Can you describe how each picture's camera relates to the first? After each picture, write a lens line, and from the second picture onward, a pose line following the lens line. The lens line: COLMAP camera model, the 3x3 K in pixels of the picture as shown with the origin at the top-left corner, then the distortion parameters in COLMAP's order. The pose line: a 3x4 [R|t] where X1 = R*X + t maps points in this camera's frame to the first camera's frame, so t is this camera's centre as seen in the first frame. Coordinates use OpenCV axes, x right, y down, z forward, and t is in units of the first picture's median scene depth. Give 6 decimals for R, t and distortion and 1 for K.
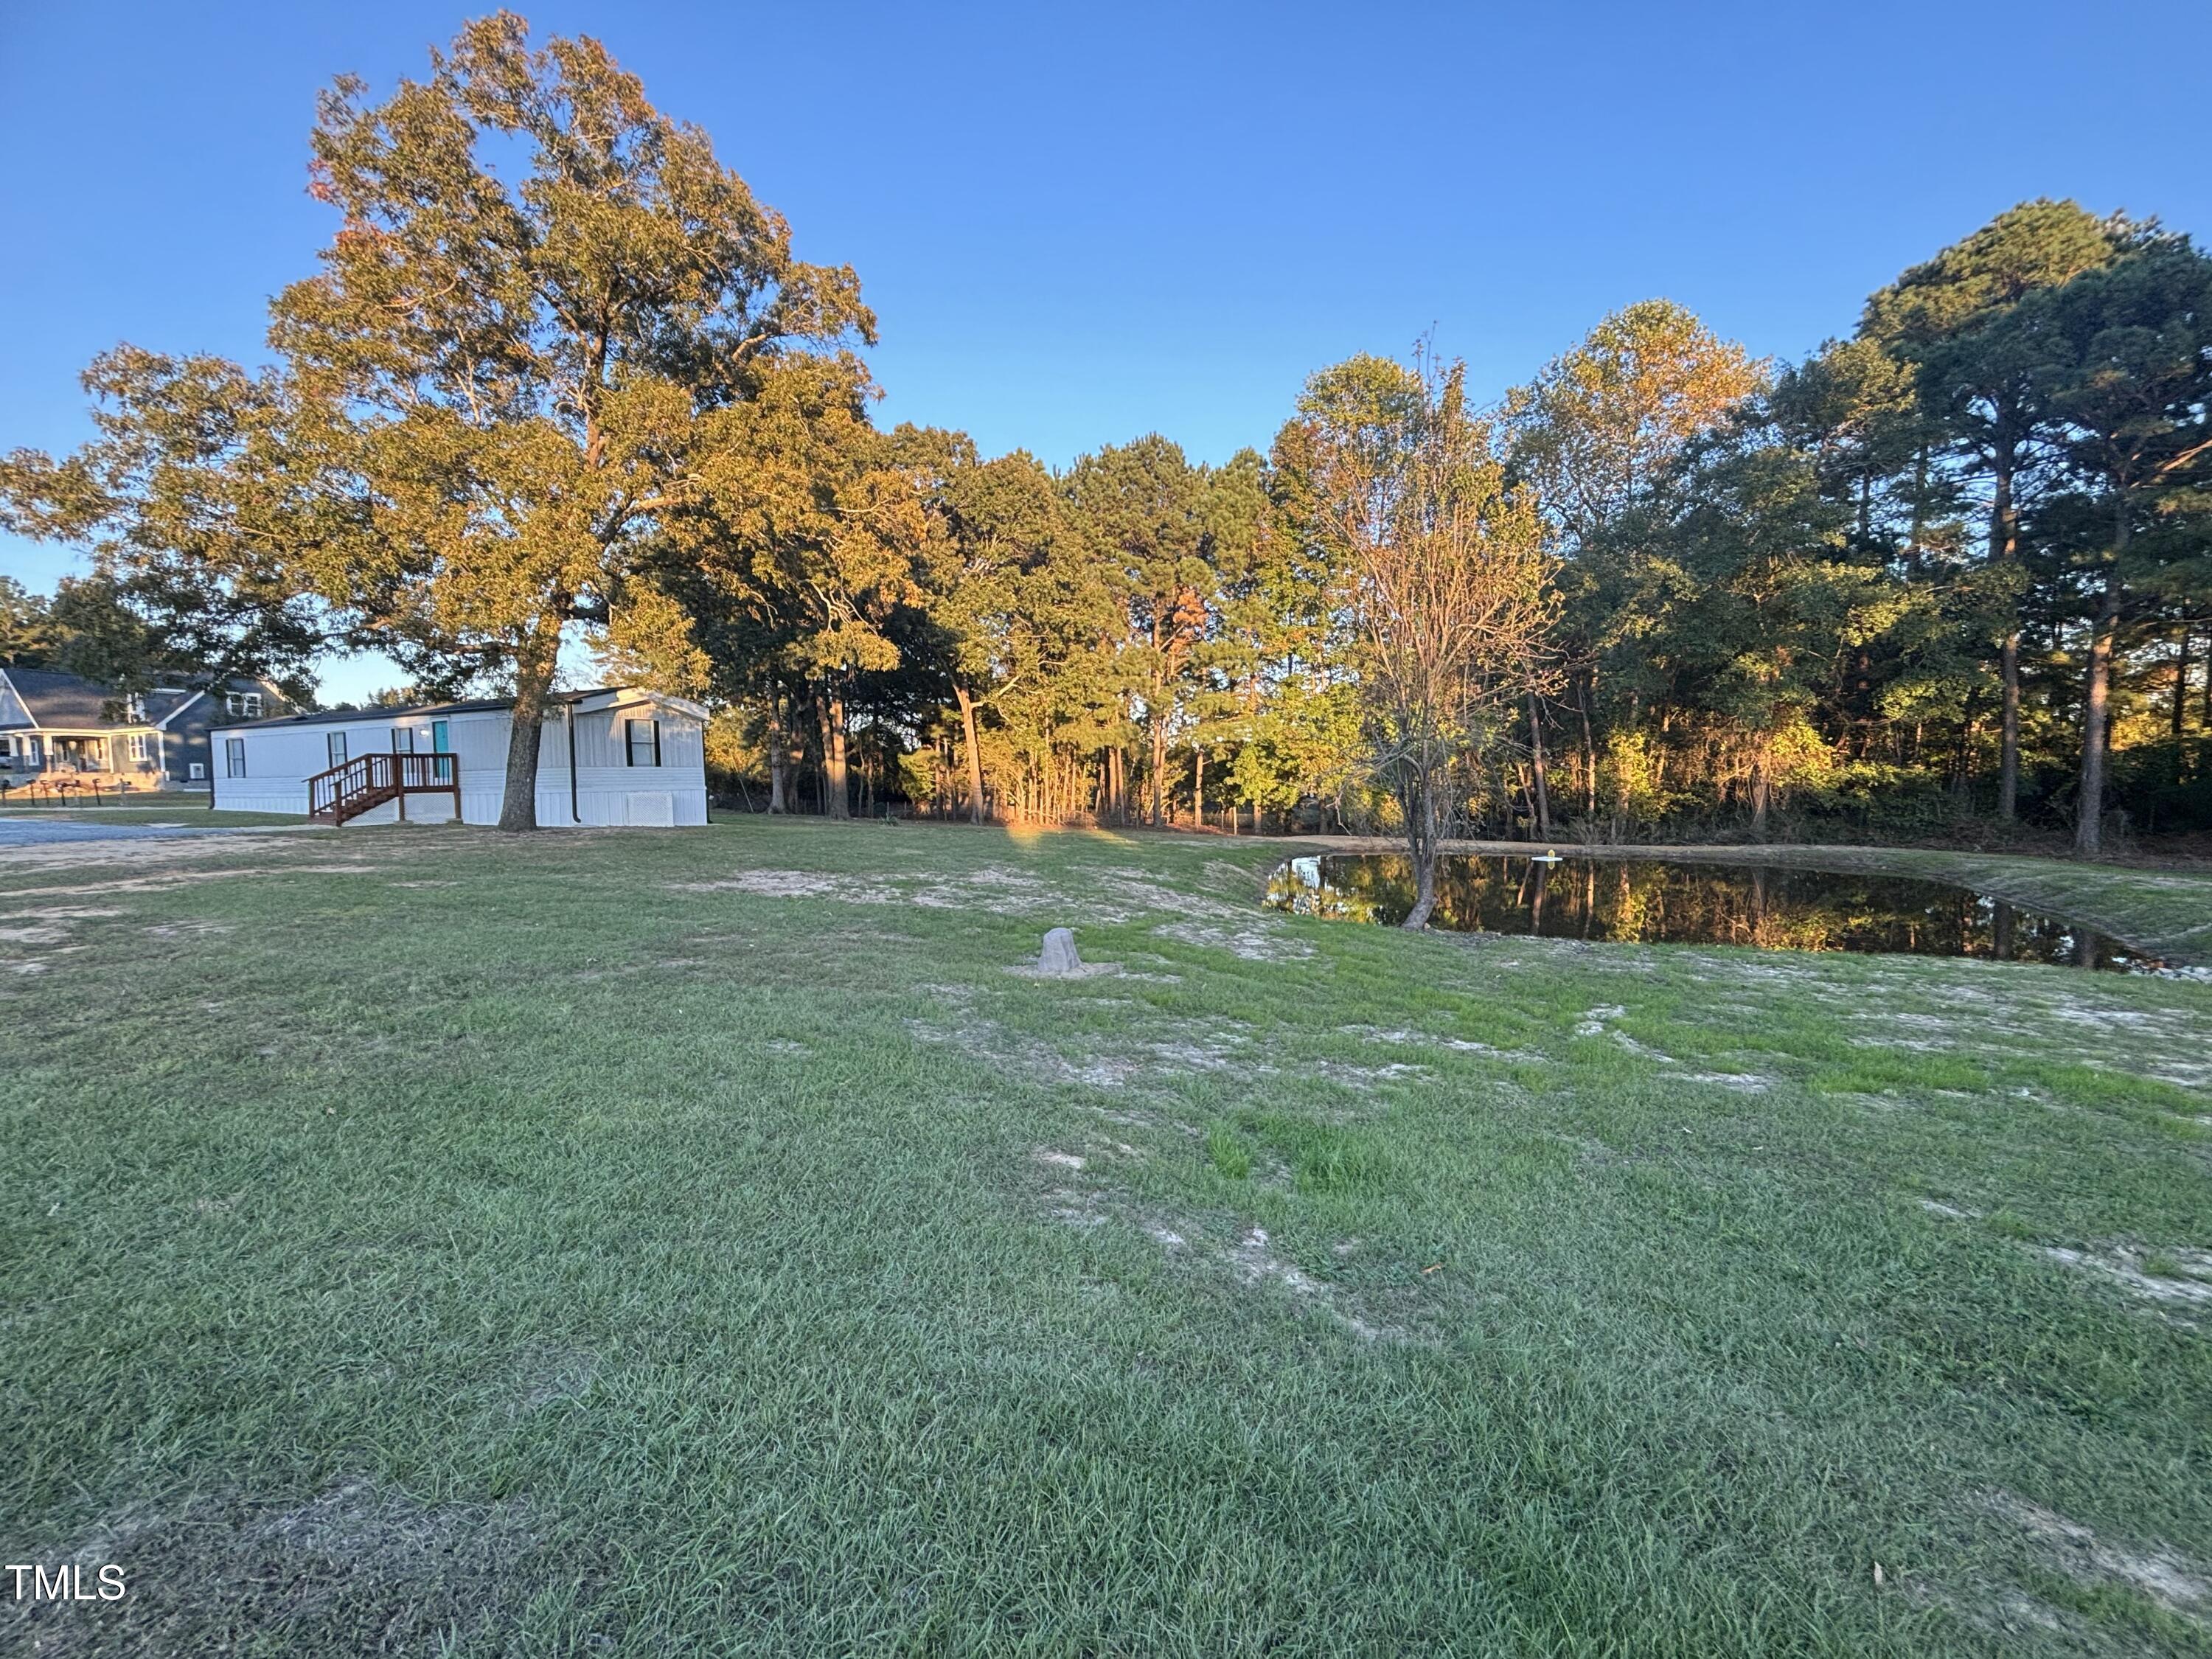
lens RADIAL K [[891.6, 0, 1106.0], [0, 891.6, 829.5], [0, 0, 1]] dist [0.000082, -0.000282]
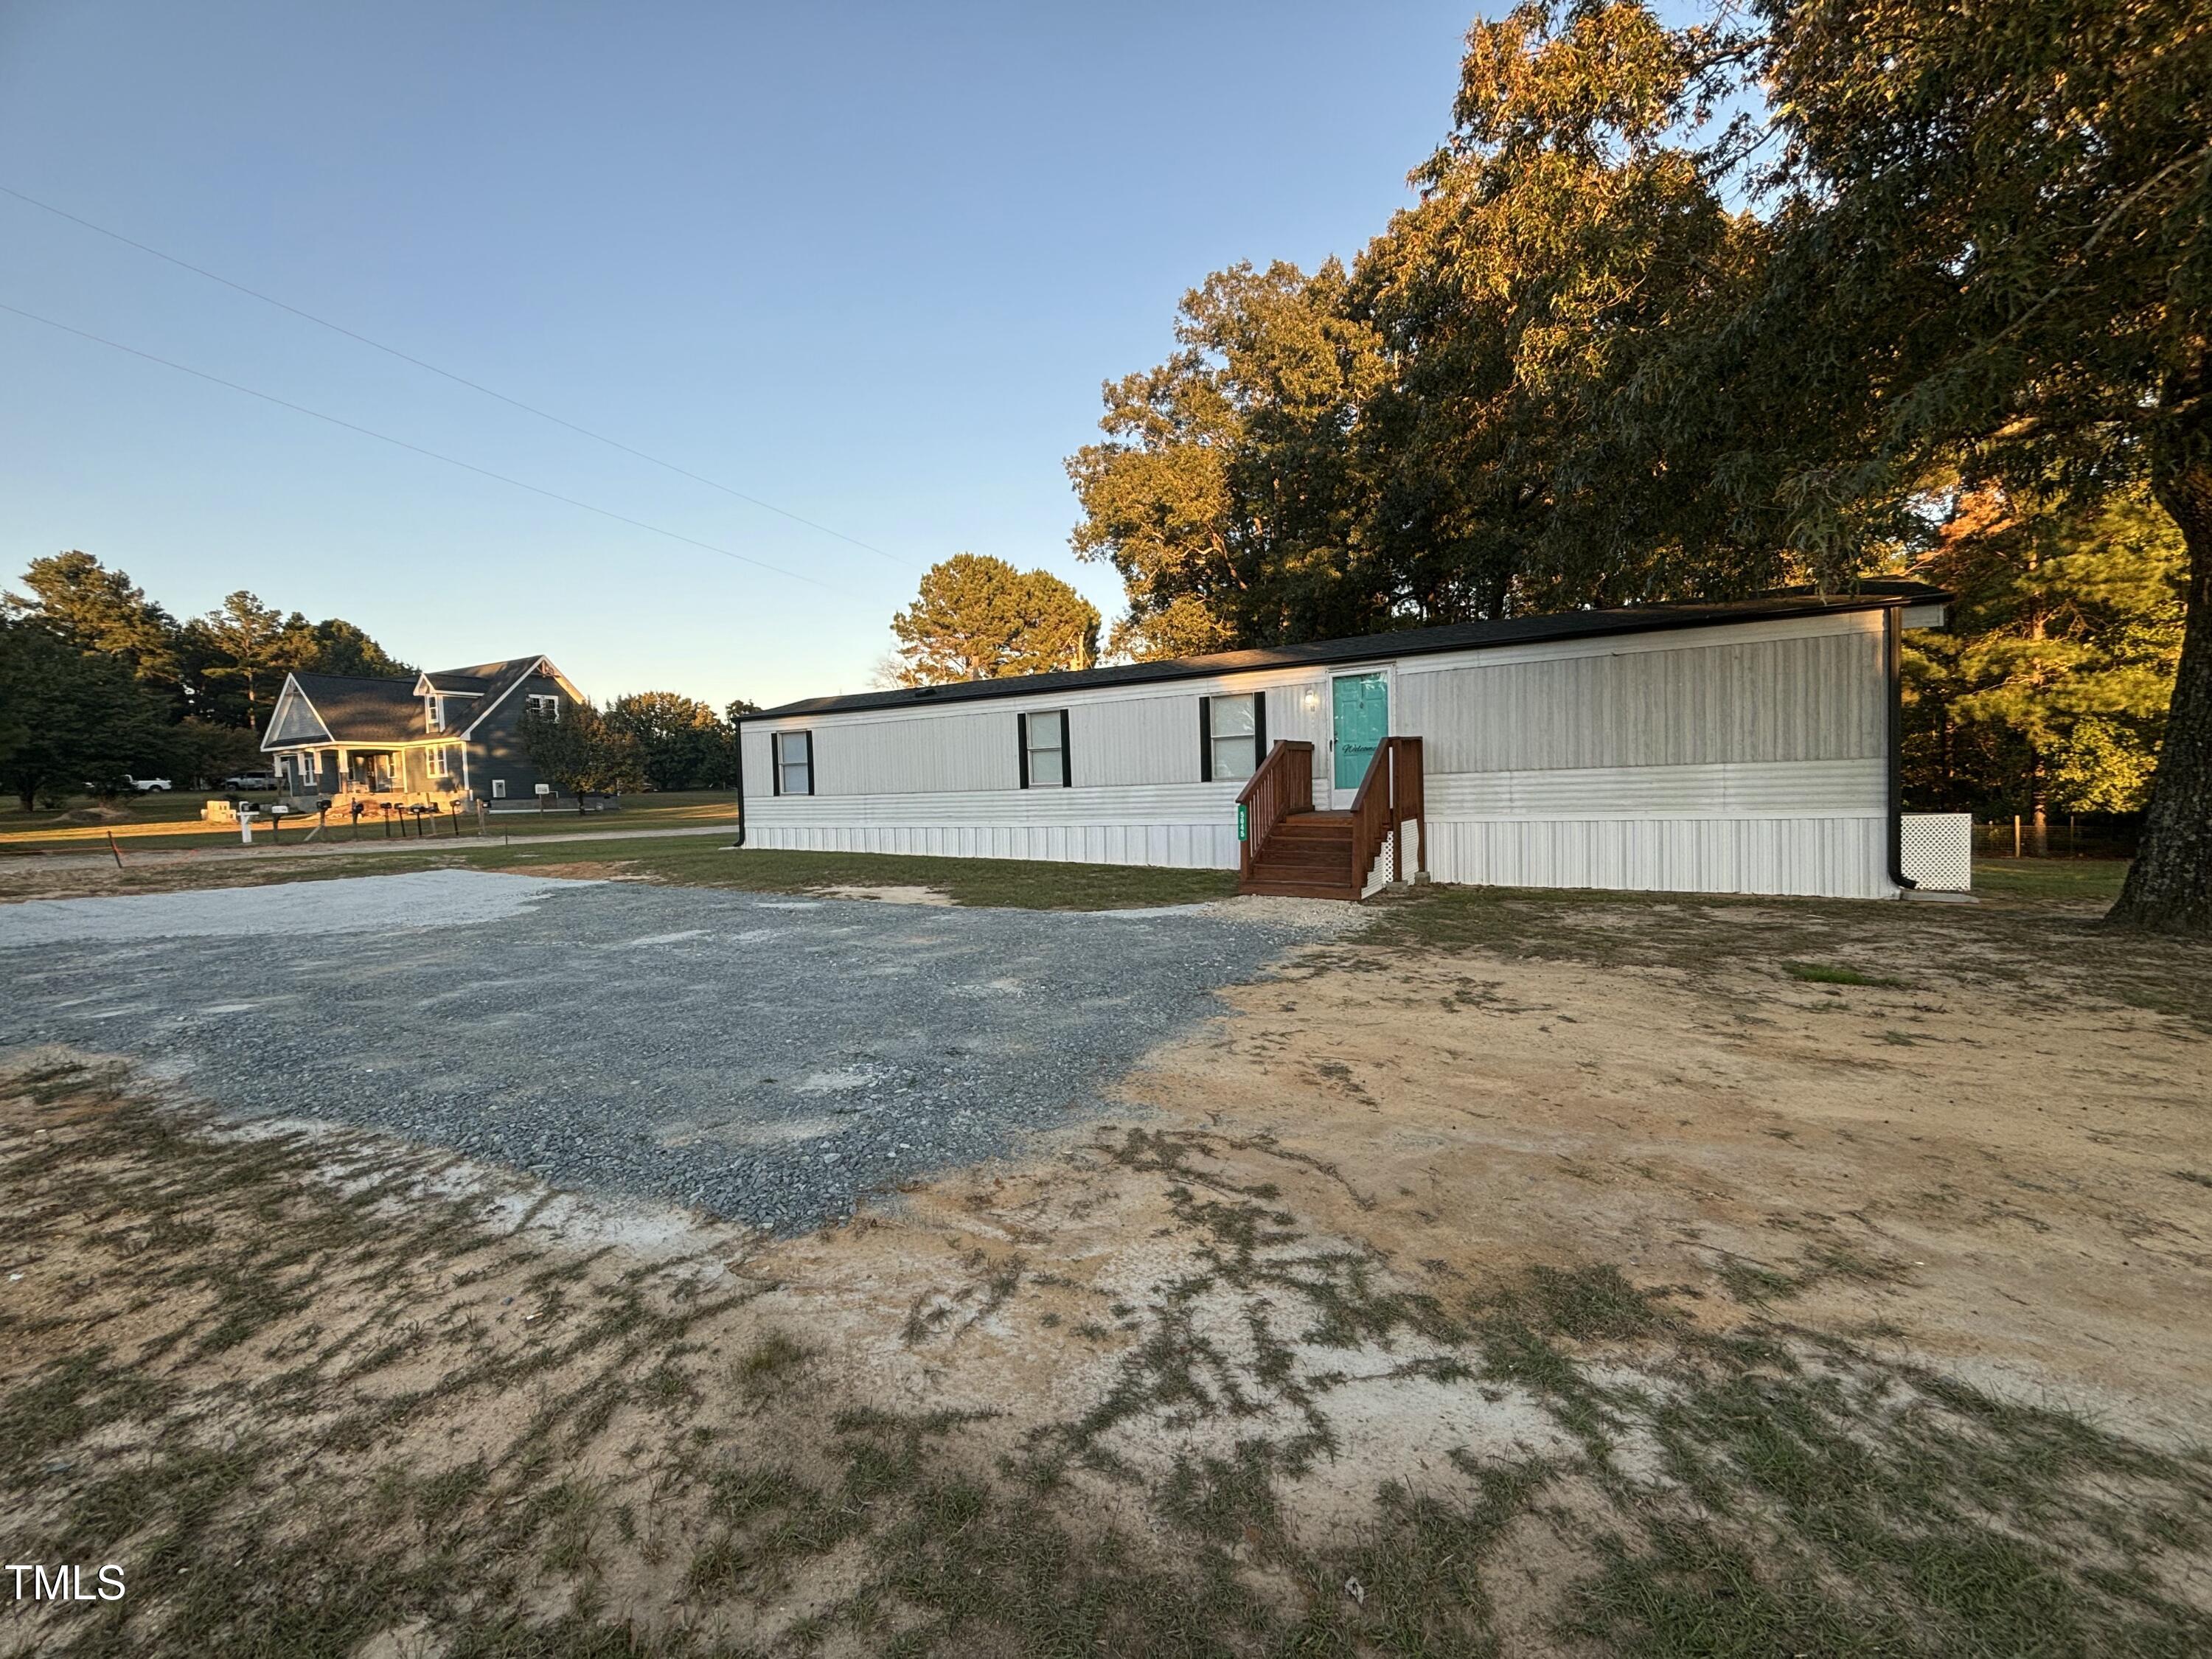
lens RADIAL K [[891.6, 0, 1106.0], [0, 891.6, 829.5], [0, 0, 1]] dist [0.000082, -0.000282]
pose [[0.995353, -0.013632, -0.095327, -0.373853], [0.013282, 0.999903, -0.004300, -0.015528], [0.095376, 0.003014, 0.995437, 0.218076]]
